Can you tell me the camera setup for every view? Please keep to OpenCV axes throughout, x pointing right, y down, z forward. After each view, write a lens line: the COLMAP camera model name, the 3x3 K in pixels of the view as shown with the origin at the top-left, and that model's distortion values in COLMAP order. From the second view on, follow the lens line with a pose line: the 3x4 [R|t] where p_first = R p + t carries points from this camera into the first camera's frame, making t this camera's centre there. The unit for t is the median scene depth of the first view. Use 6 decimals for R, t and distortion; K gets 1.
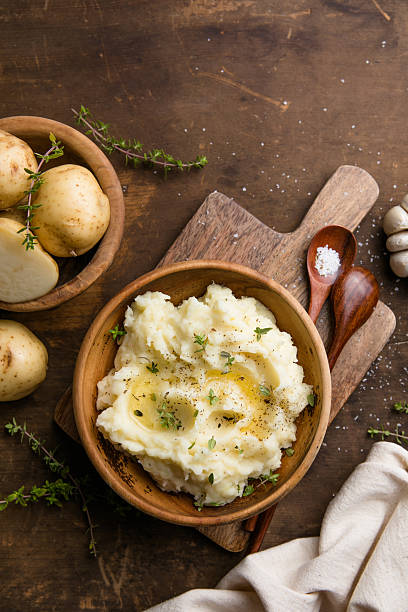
lens RADIAL K [[676.6, 0, 203.6], [0, 676.6, 321.5], [0, 0, 1]] dist [-0.005993, 0.000560]
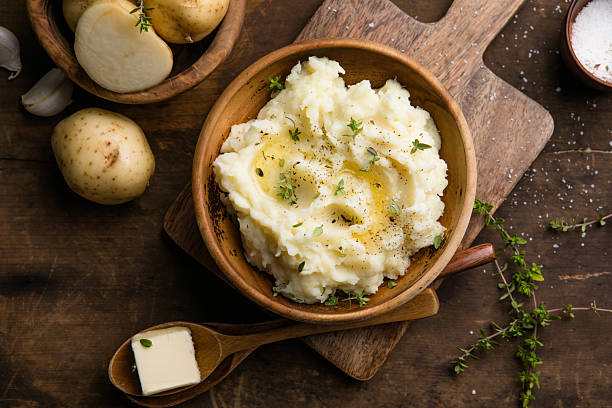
lens RADIAL K [[953.9, 0, 306.0], [0, 953.9, 204.0], [0, 0, 1]] dist [0.036622, 0.027230]
pose [[0.902455, 0.426816, -0.058334, 0.054435], [-0.424688, 0.904190, 0.045624, 0.088946], [0.072218, -0.016400, 0.997254, -0.288607]]
